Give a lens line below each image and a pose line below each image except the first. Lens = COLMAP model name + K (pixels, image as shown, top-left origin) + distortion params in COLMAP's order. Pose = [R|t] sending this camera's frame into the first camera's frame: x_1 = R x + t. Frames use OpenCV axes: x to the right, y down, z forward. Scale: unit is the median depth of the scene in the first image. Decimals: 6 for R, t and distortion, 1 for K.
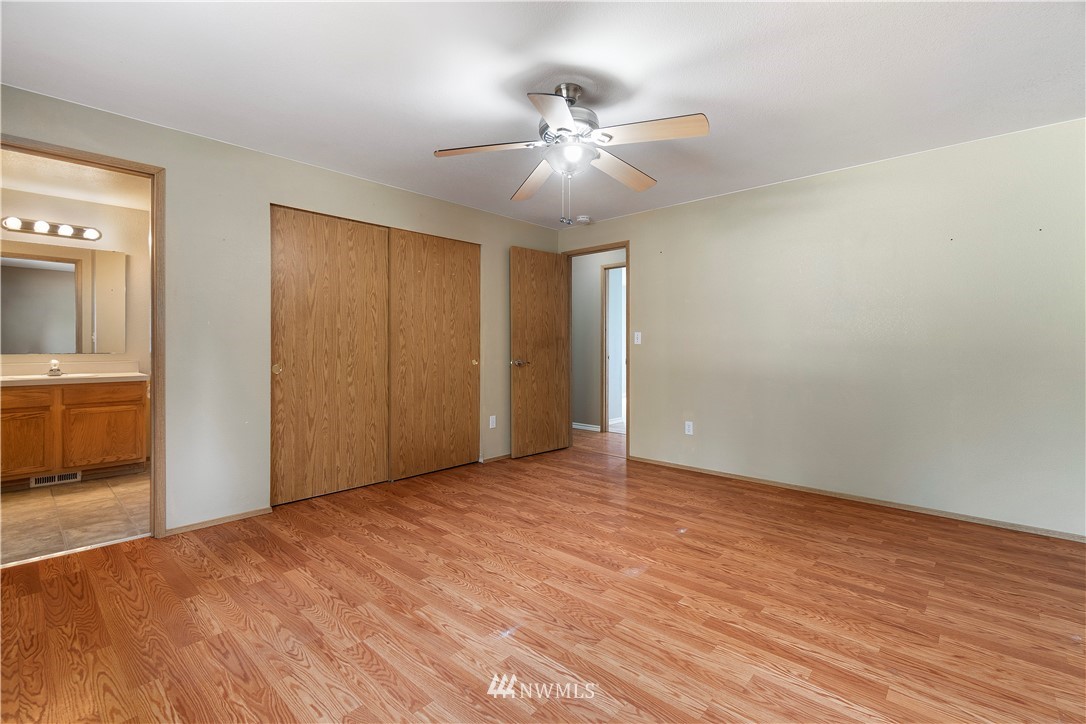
lens RADIAL K [[492.7, 0, 544.6], [0, 492.7, 338.6], [0, 0, 1]] dist [0.001574, 0.000403]
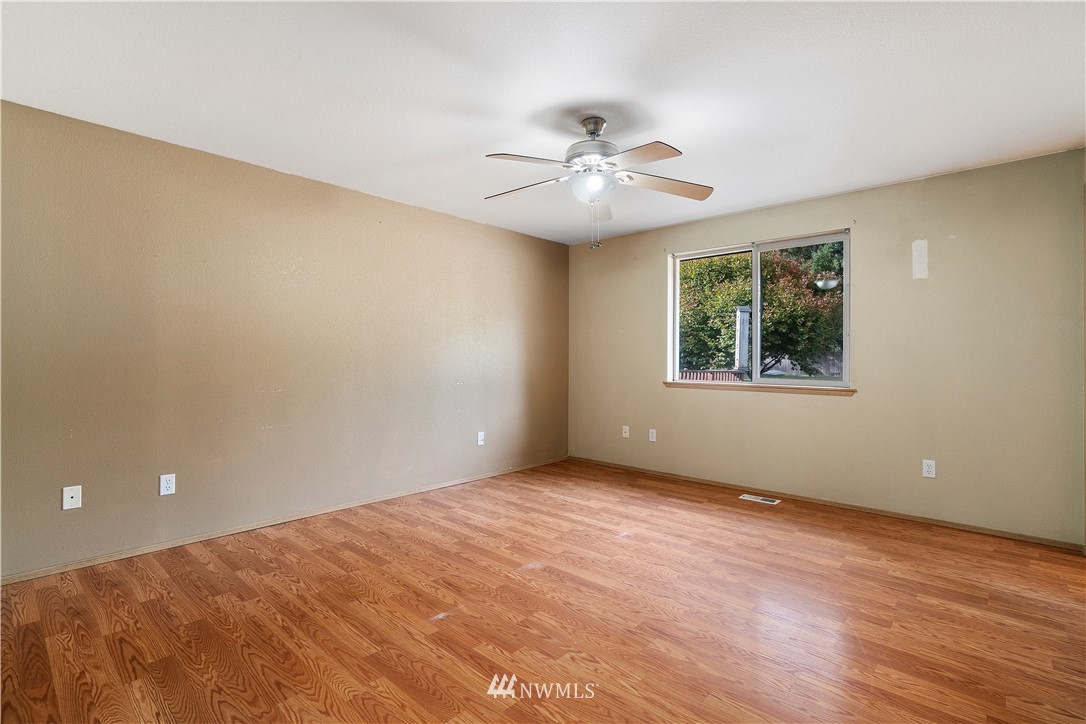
lens RADIAL K [[510.6, 0, 543.0], [0, 510.6, 362.0], [0, 0, 1]] dist [0.000223, 0.000514]
pose [[-0.999982, -0.004813, 0.003688, 0.158018], [-0.004834, 0.999972, -0.005744, 0.022072], [-0.003660, -0.005762, -0.999977, 2.189055]]
